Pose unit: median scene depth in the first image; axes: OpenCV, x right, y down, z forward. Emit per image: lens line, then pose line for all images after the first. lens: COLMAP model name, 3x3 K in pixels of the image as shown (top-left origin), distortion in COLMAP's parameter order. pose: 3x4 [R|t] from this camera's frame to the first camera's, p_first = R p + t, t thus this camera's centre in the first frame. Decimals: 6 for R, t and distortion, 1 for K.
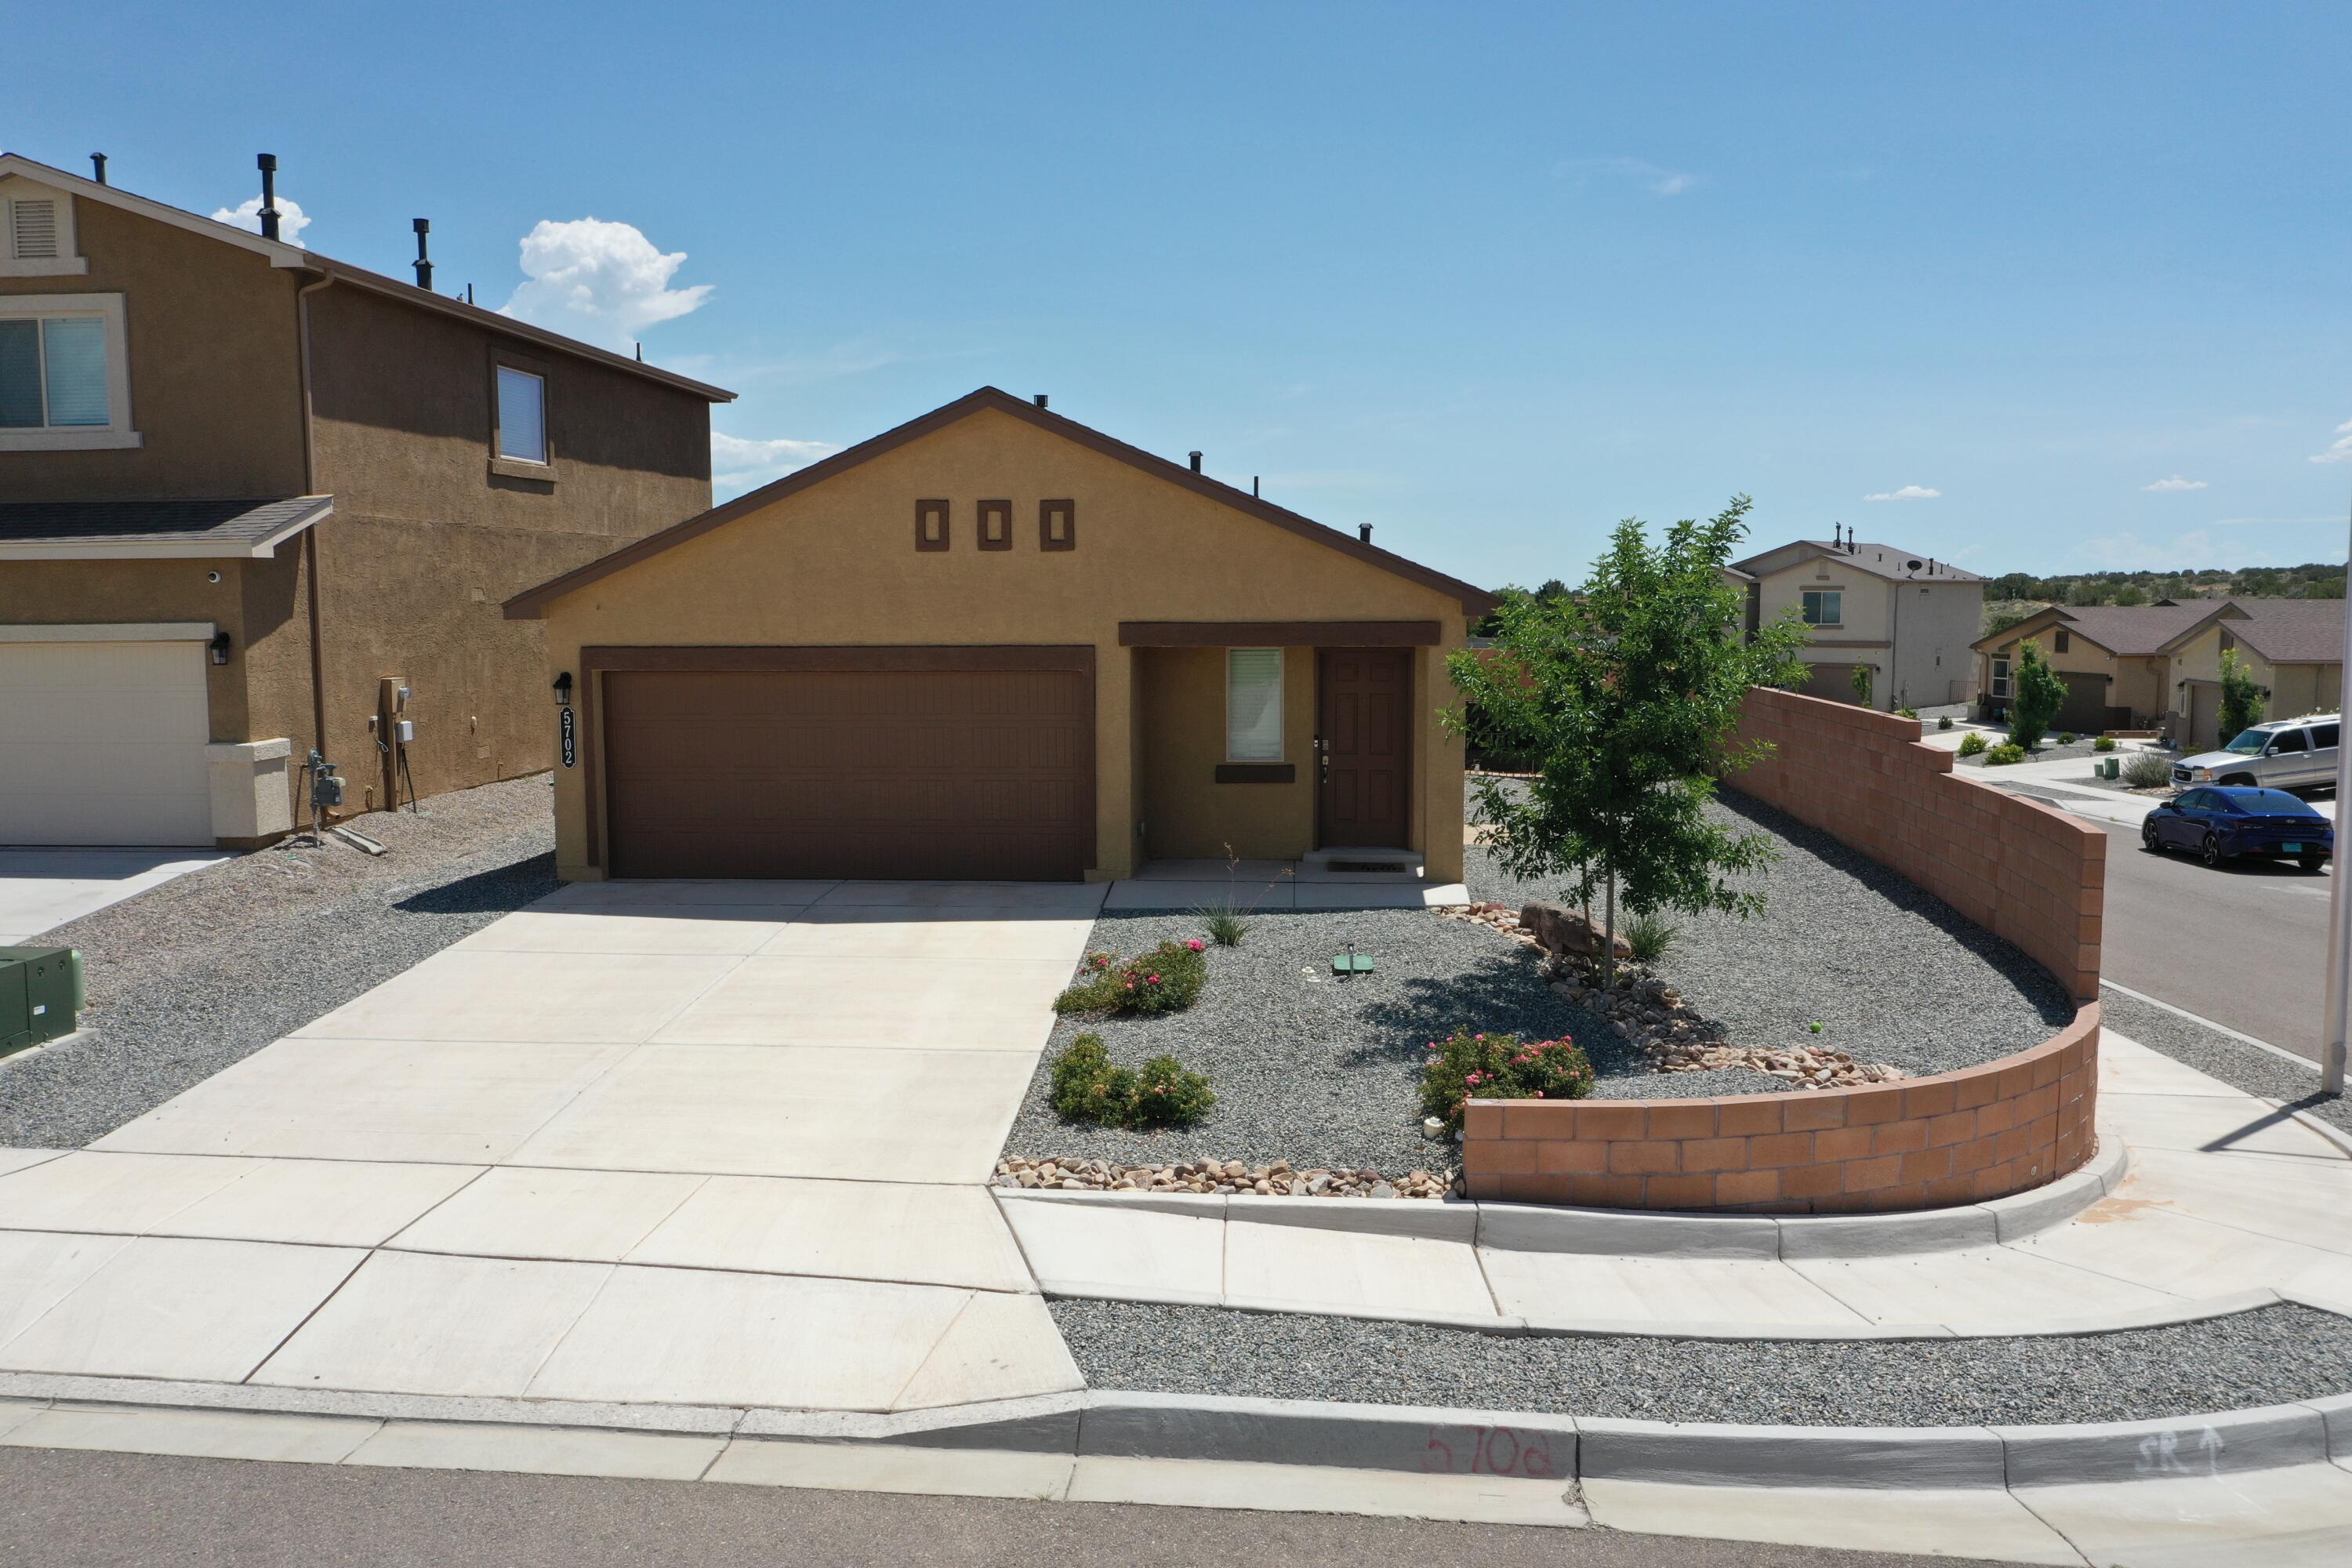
lens RADIAL K [[1878.2, 0, 1174.8], [0, 1878.2, 784.2], [0, 0, 1]] dist [-0.000194, -0.000030]
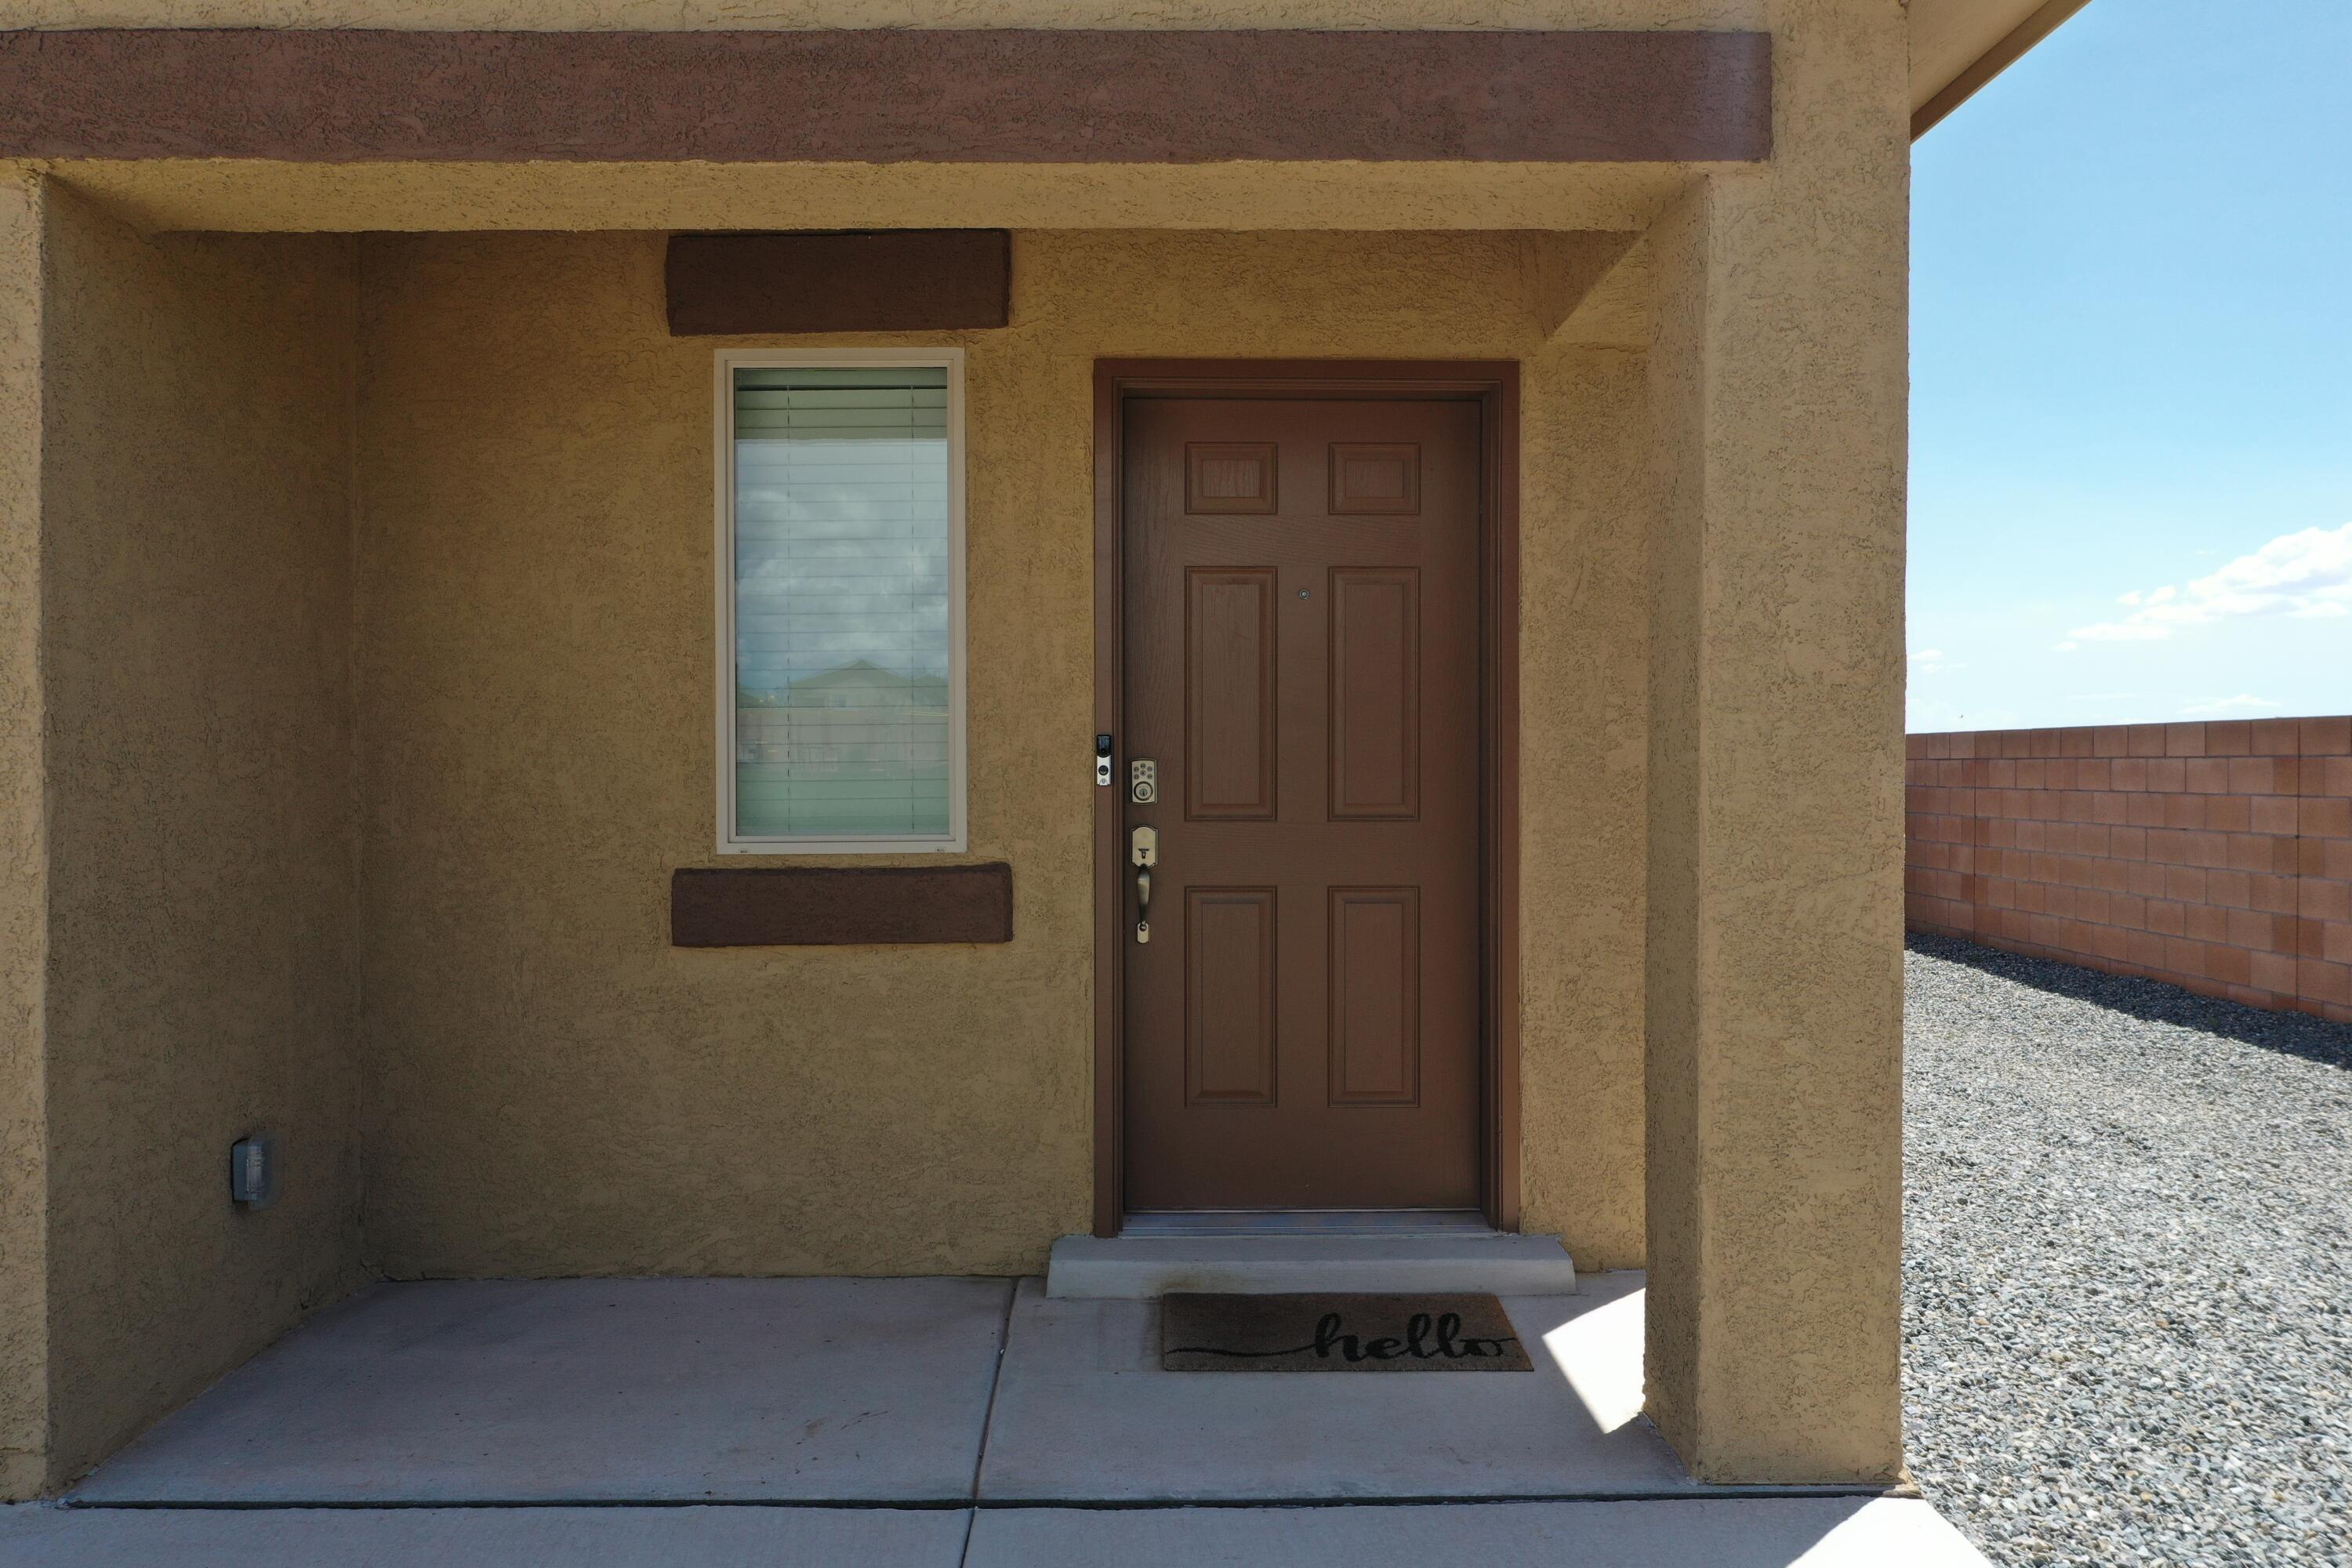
lens RADIAL K [[1878.2, 0, 1177.4], [0, 1878.2, 780.4], [0, 0, 1]] dist [-0.000194, -0.000030]
pose [[0.993987, 0.004375, 0.109414, 0.058499], [0.004979, 0.996363, -0.085069, -0.000742], [-0.109388, 0.085102, 0.990349, 0.765734]]
